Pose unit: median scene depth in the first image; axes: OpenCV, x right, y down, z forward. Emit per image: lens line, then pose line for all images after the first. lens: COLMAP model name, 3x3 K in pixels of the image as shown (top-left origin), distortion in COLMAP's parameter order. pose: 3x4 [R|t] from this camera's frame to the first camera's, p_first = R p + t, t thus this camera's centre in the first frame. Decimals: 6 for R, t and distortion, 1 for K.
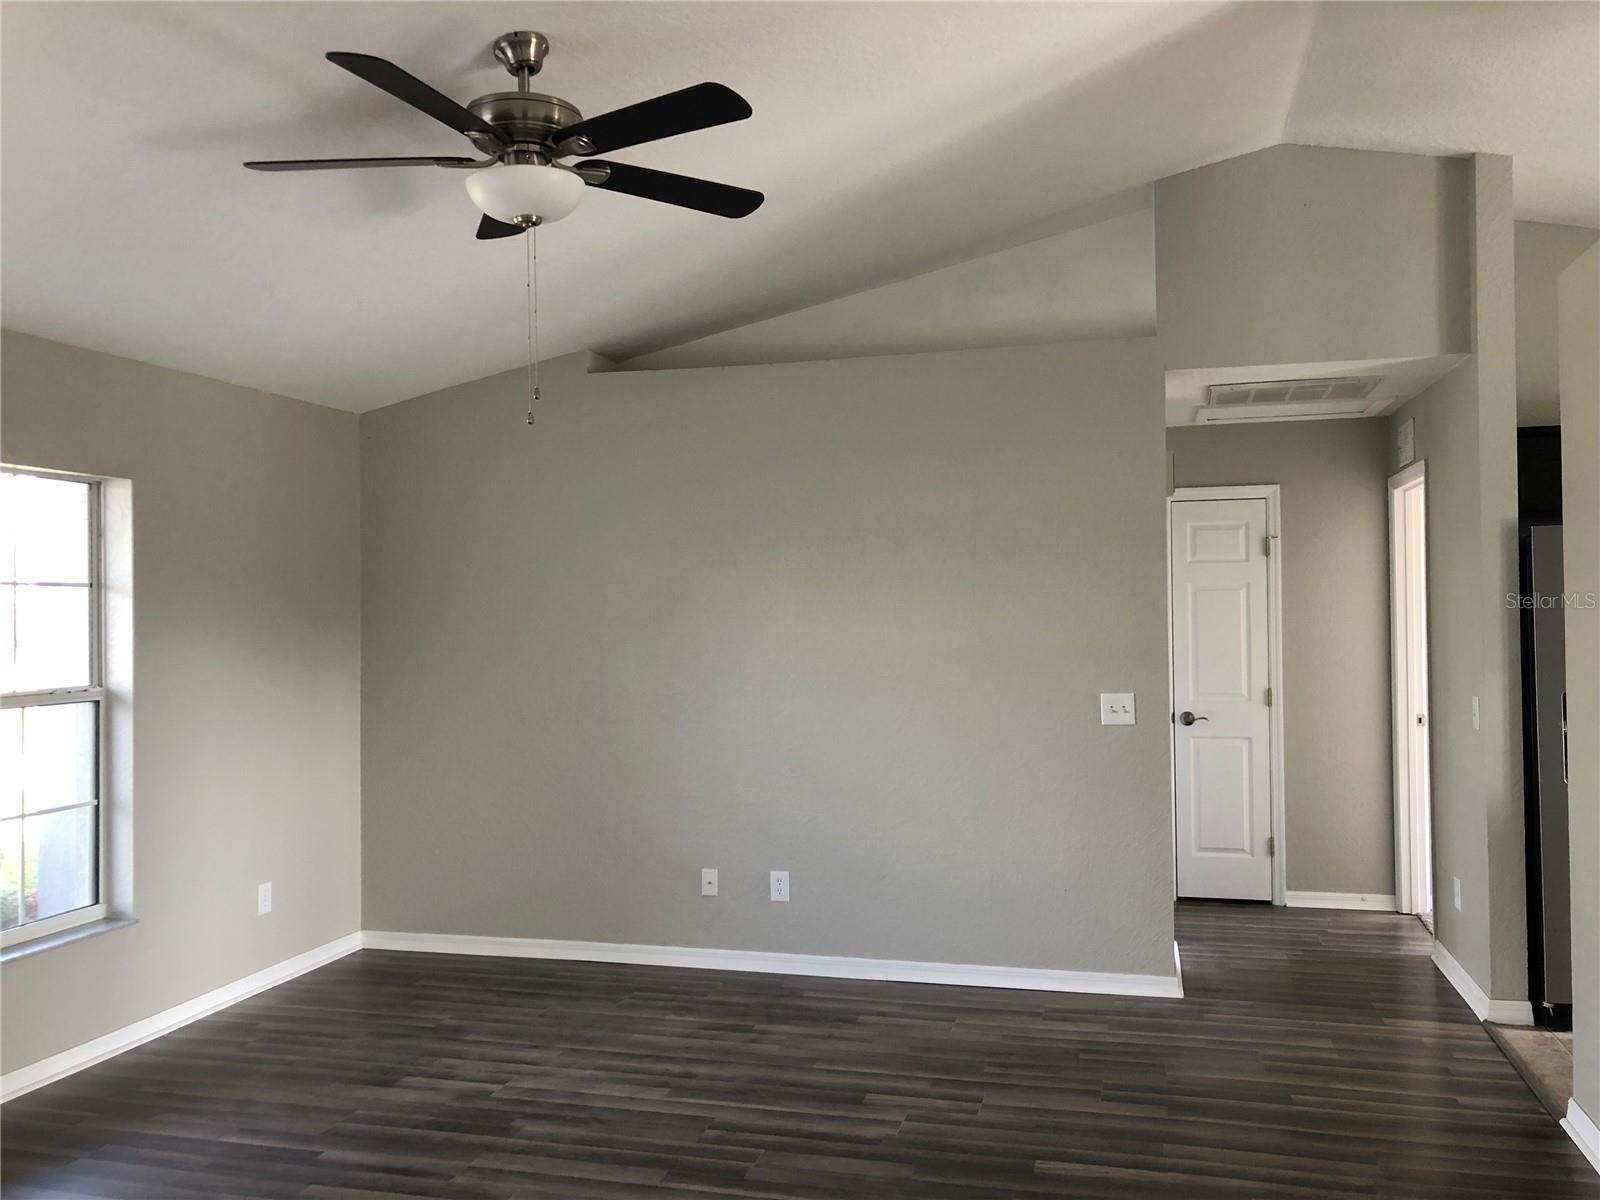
lens RADIAL K [[1296.4, 0, 803.1], [0, 1296.4, 602.4], [0, 0, 1]] dist [0.001260, -0.011857]
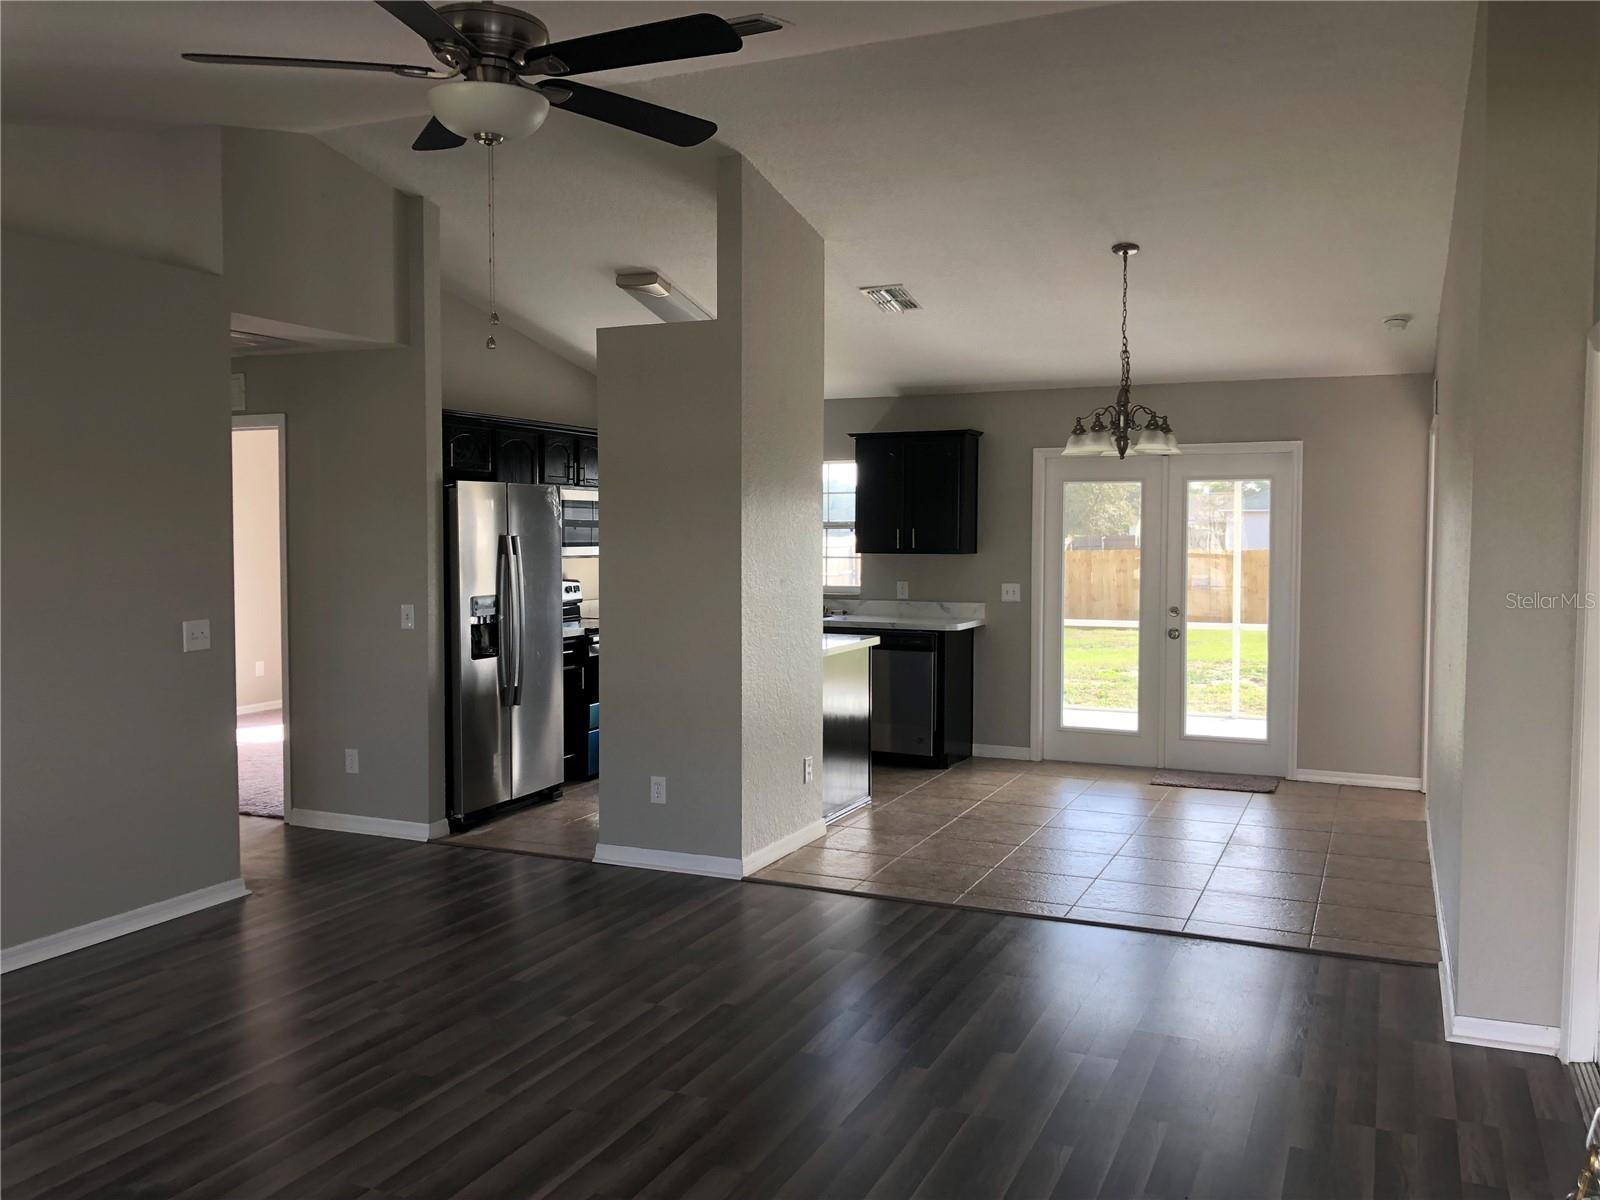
lens RADIAL K [[1296.4, 0, 801.9], [0, 1296.4, 598.6], [0, 0, 1]] dist [0.001260, -0.011857]
pose [[0.171022, -0.045737, 0.984205, -0.842408], [-0.011665, 0.998758, 0.048440, -0.003886], [-0.985198, -0.019765, 0.170276, 0.429794]]
